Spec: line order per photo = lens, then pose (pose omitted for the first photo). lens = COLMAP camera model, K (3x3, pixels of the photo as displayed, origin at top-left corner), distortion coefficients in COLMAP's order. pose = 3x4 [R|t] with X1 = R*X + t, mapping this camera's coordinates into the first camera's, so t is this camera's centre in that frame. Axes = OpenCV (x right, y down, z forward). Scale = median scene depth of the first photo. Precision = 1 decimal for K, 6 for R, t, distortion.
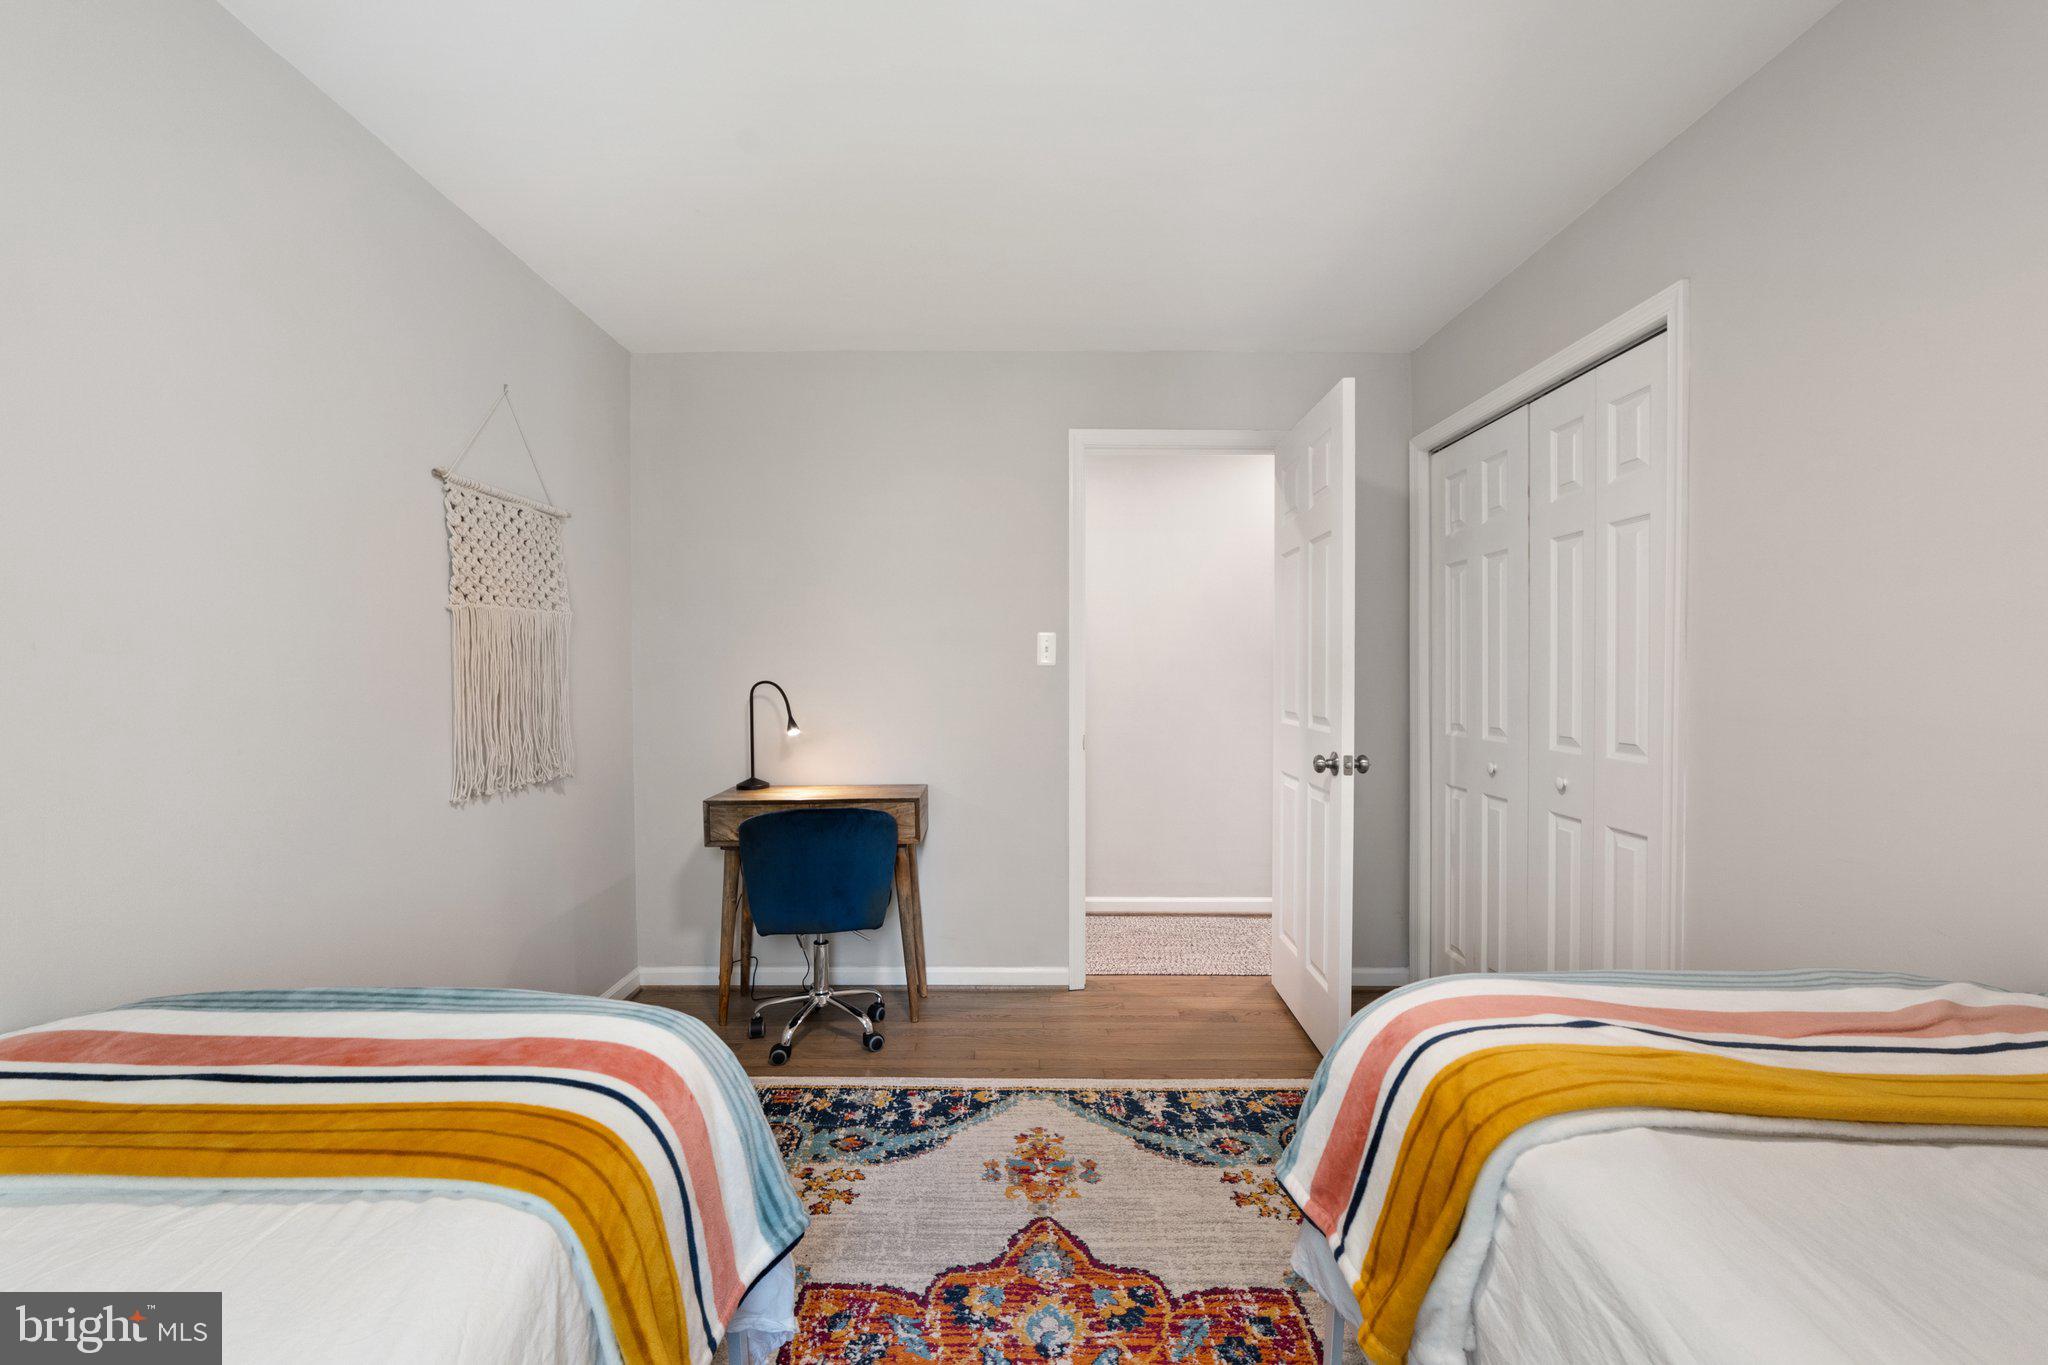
lens RADIAL K [[795.4, 0, 1027.4], [0, 795.4, 688.0], [0, 0, 1]] dist [-0.018047, -0.000109]
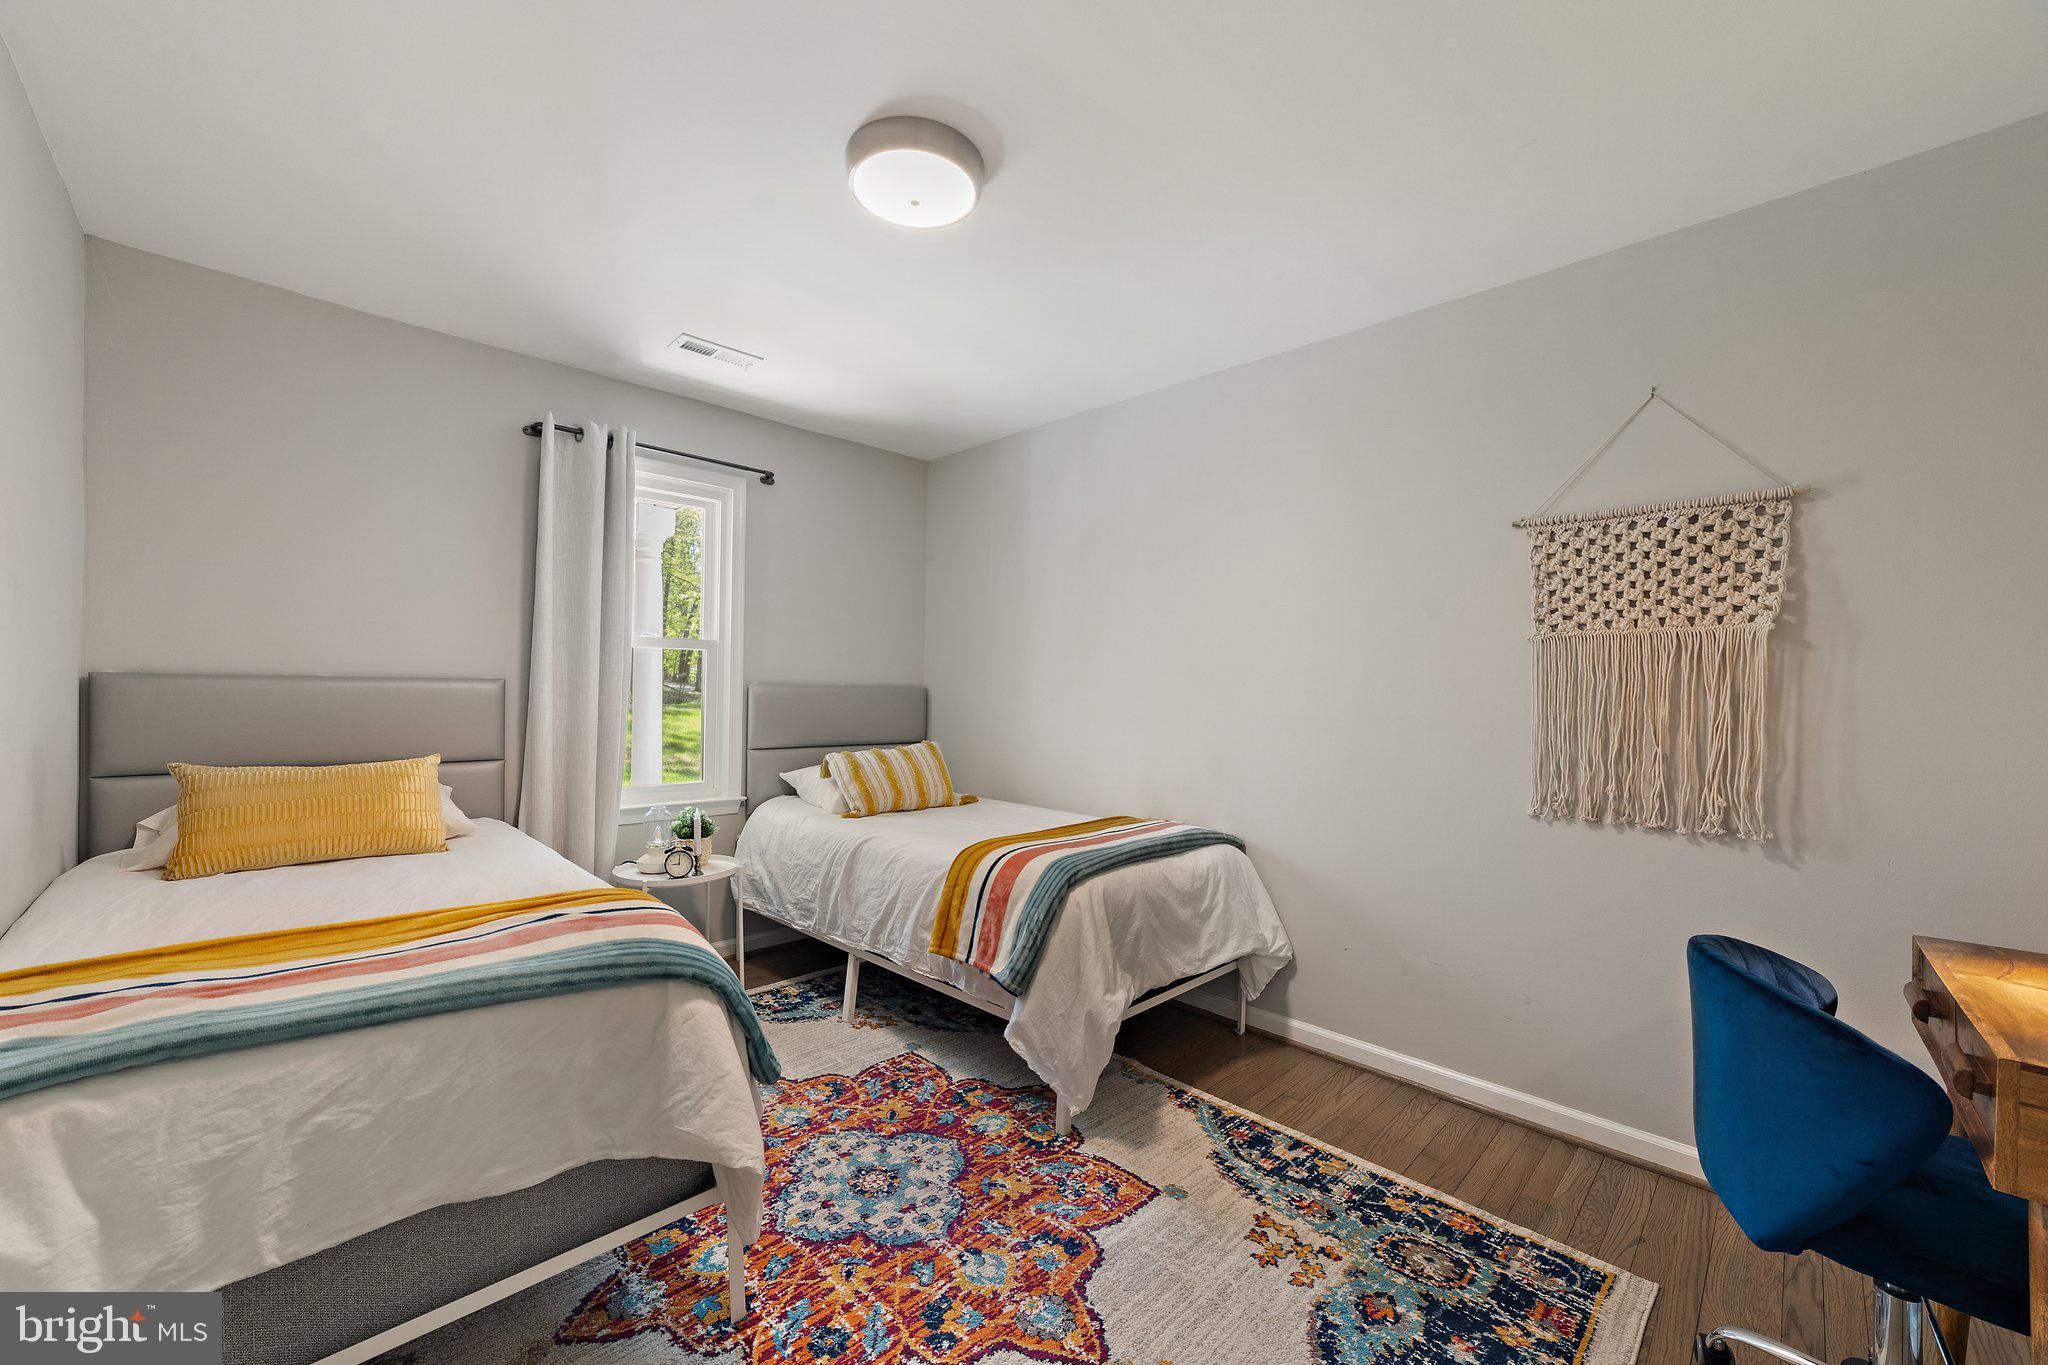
lens RADIAL K [[795.4, 0, 1030.7], [0, 795.4, 681.7], [0, 0, 1]] dist [-0.018047, -0.000109]
pose [[-0.696142, -0.015389, -0.717739, 0.775219], [-0.034075, 0.999352, 0.011623, -0.040981], [0.717095, 0.032548, -0.696215, 1.735289]]
